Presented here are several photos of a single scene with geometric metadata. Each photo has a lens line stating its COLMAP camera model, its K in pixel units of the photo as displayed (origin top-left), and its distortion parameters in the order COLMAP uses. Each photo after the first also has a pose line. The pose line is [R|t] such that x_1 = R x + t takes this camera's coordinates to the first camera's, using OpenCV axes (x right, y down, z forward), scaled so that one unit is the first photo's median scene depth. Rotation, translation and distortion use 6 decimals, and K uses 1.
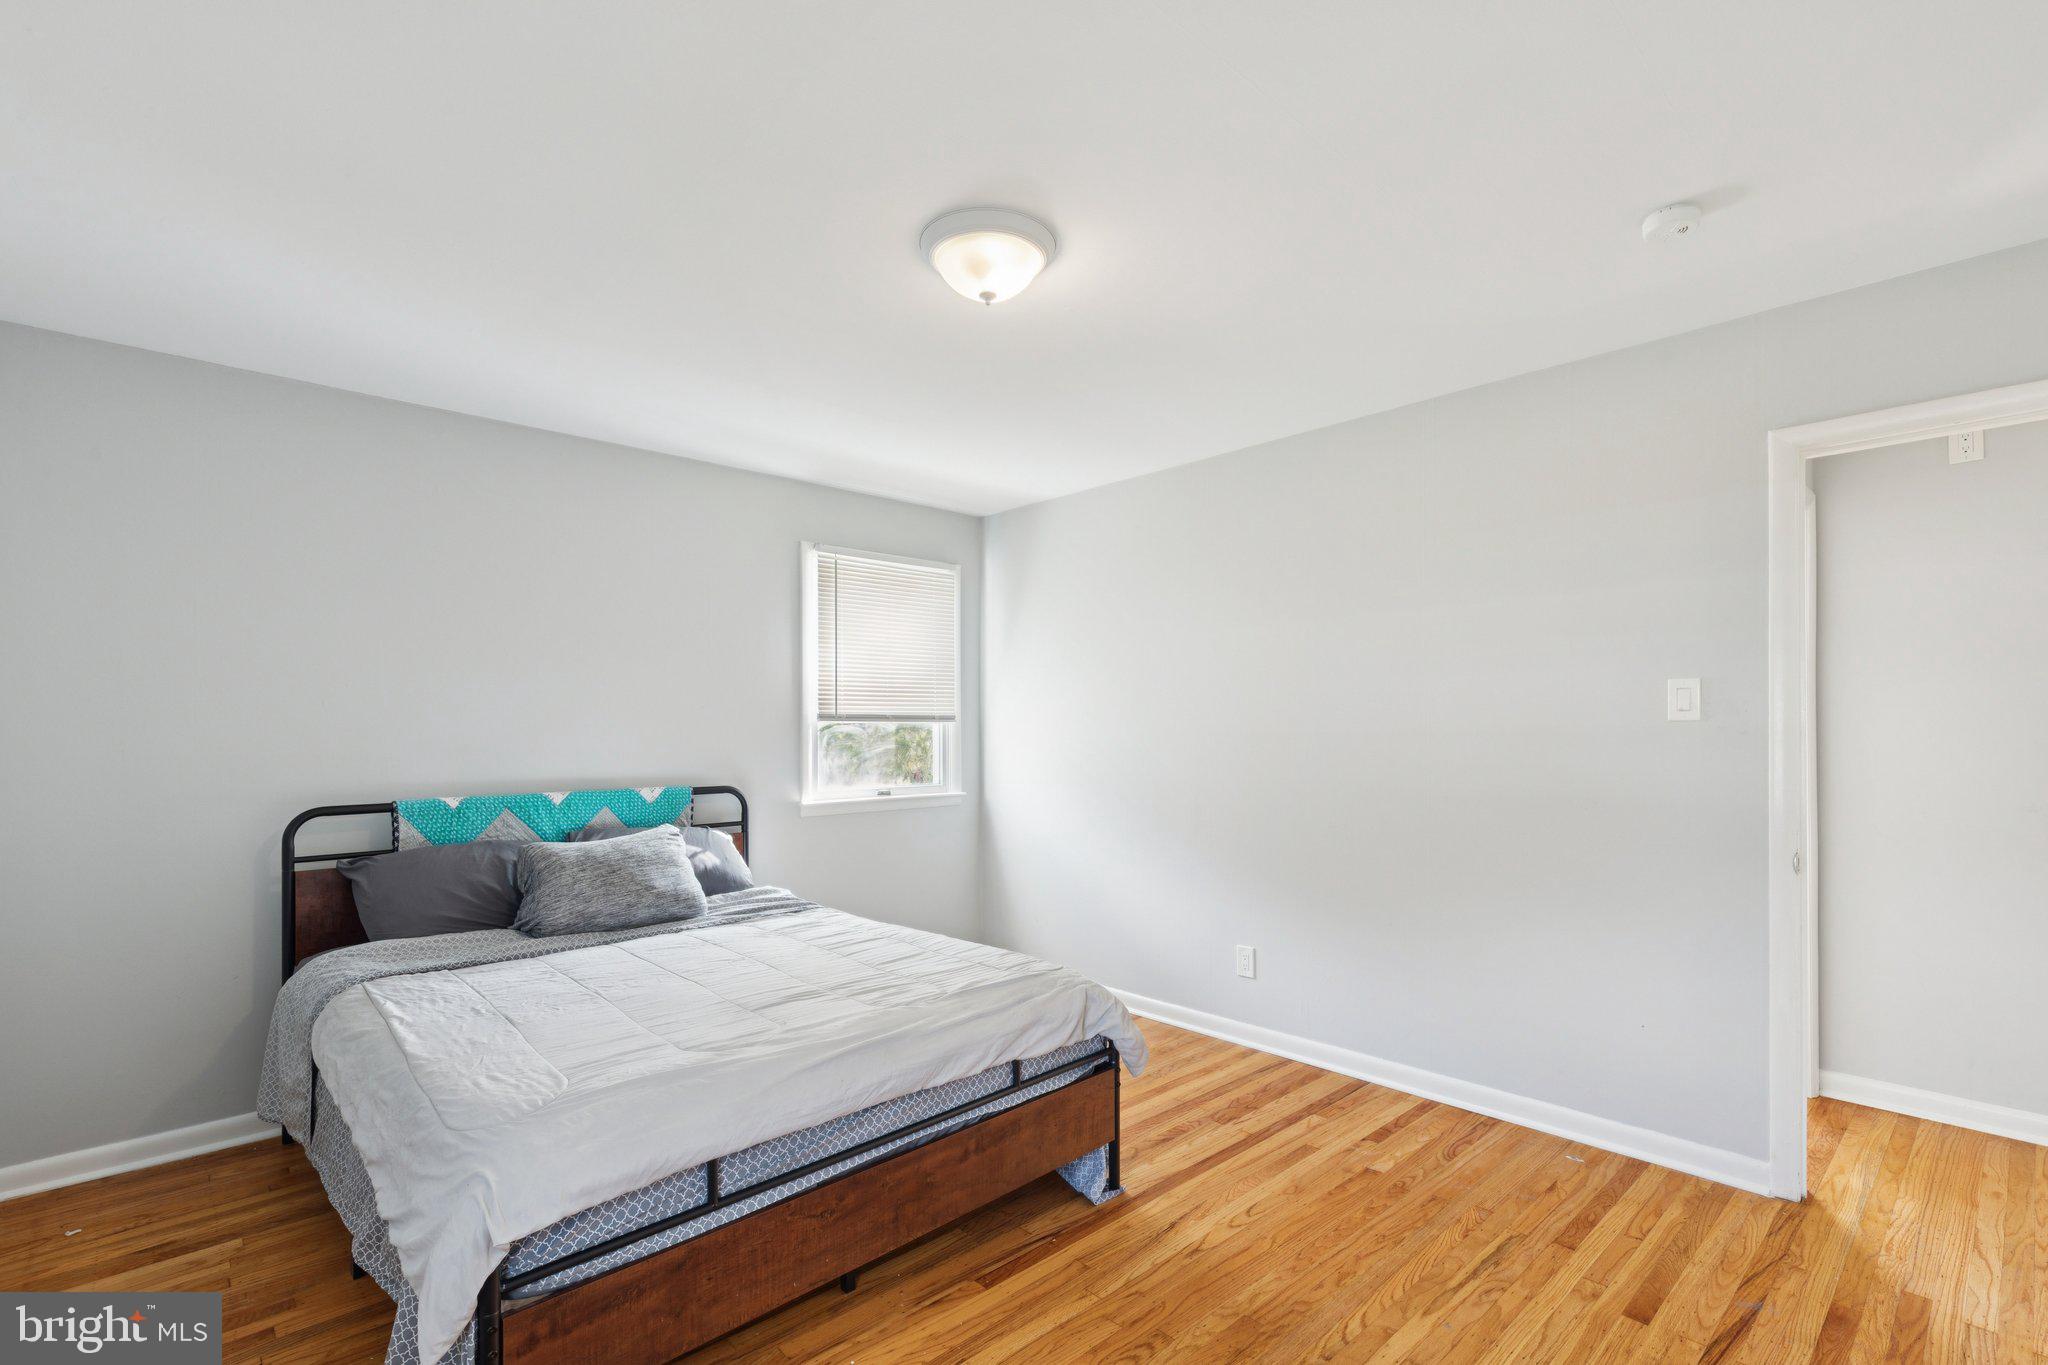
lens RADIAL K [[952.0, 0, 993.7], [0, 952.0, 725.6], [0, 0, 1]] dist [0.012408, -0.003354]
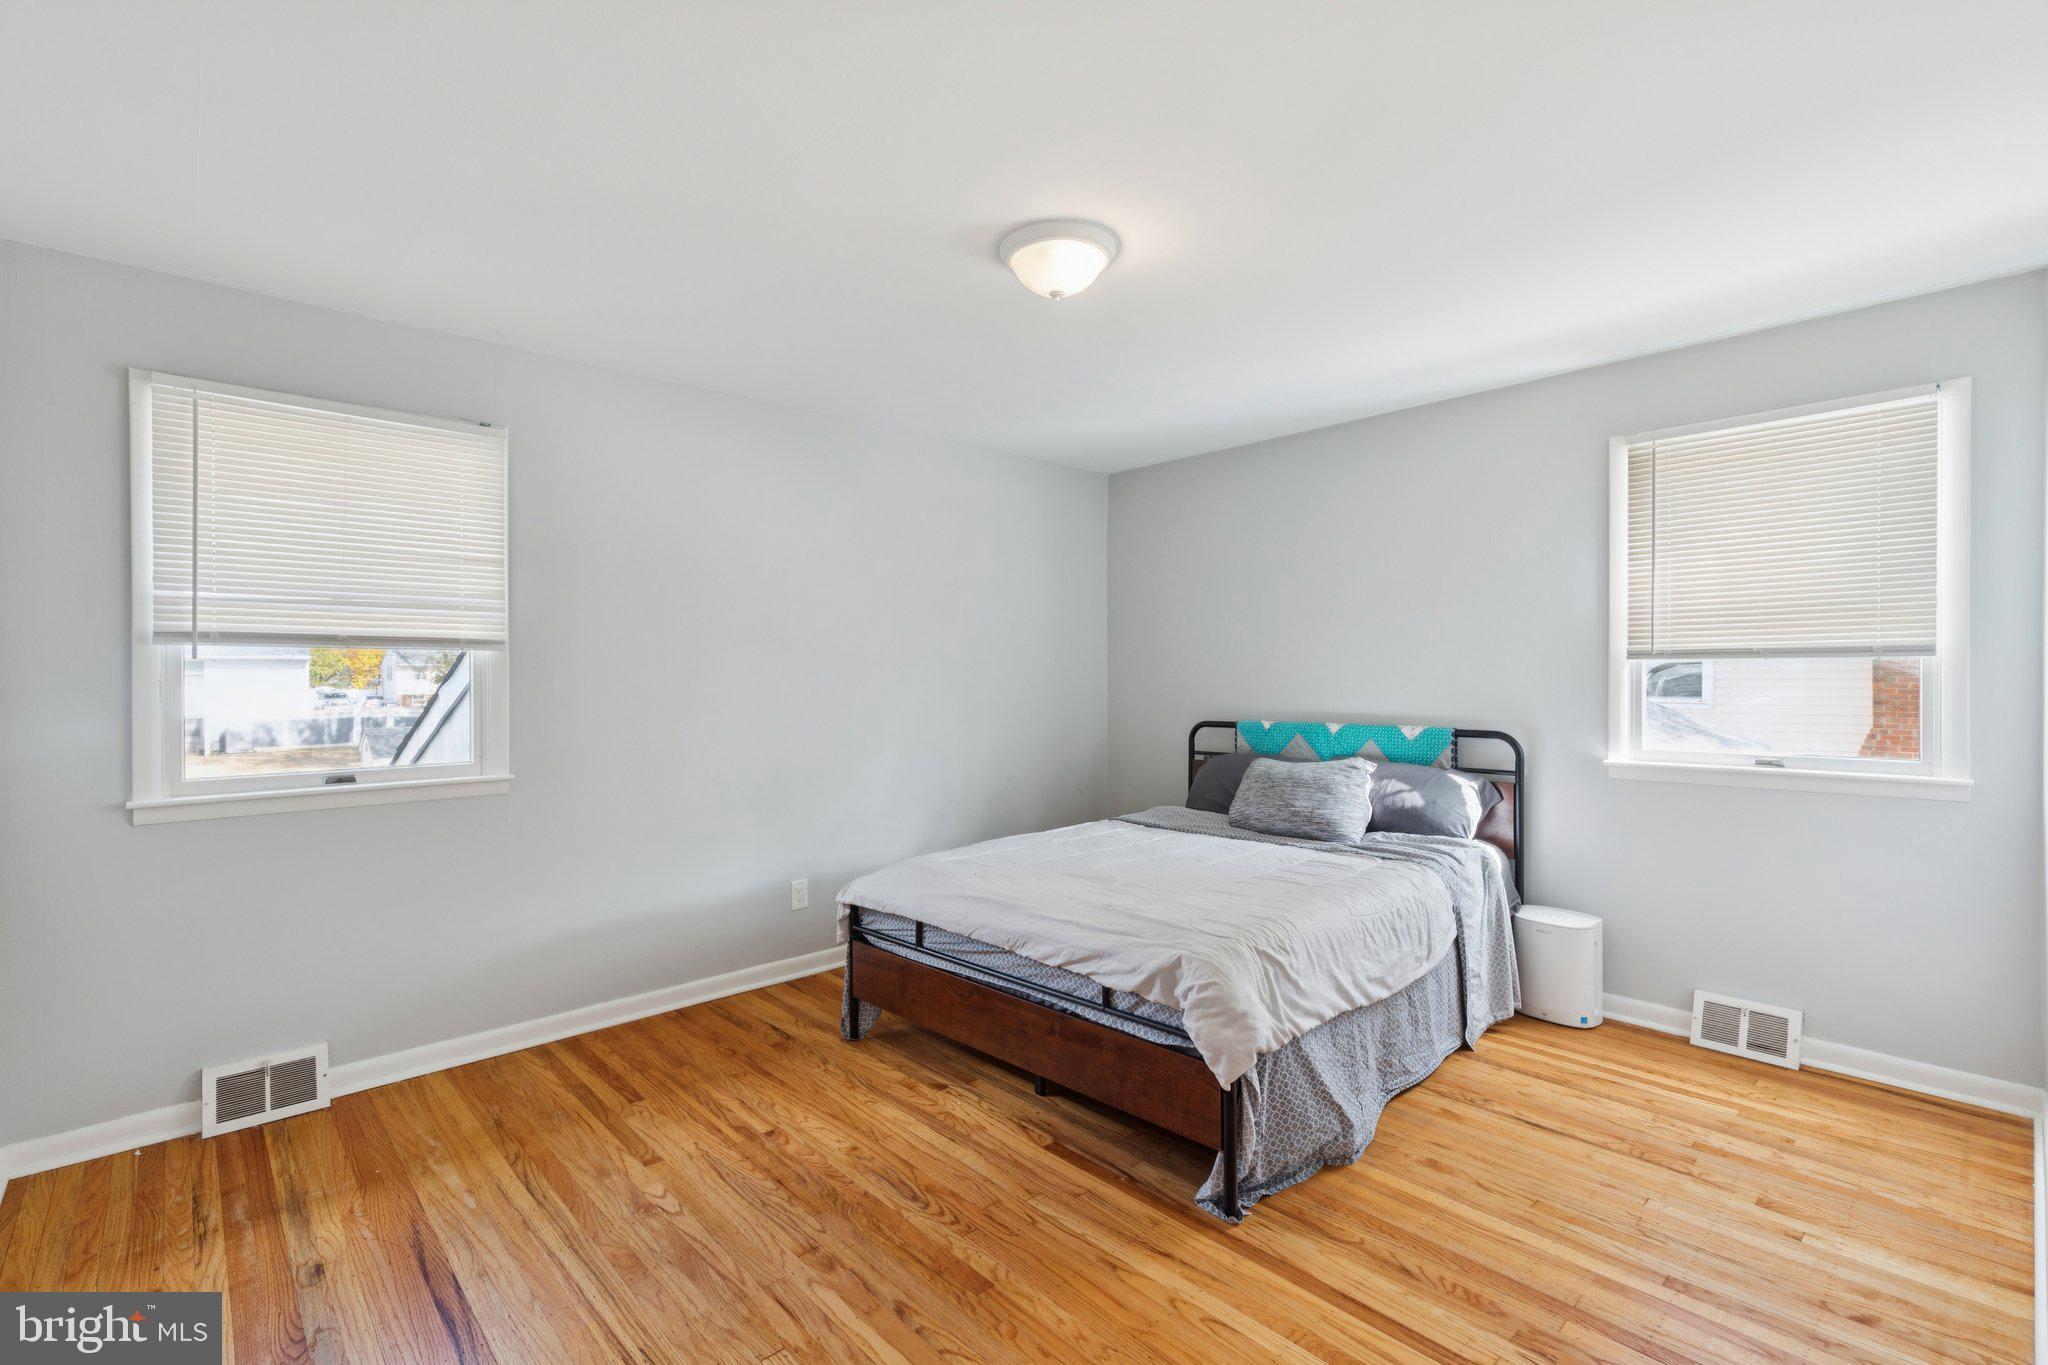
lens RADIAL K [[890.5, 0, 1021.8], [0, 890.5, 679.5], [0, 0, 1]] dist [0.003749, 0.000086]
pose [[0.015145, 0.006763, -0.999862, 0.730543], [0.006317, 0.999957, 0.006859, 0.004716], [0.999865, -0.006420, 0.015101, 0.648228]]
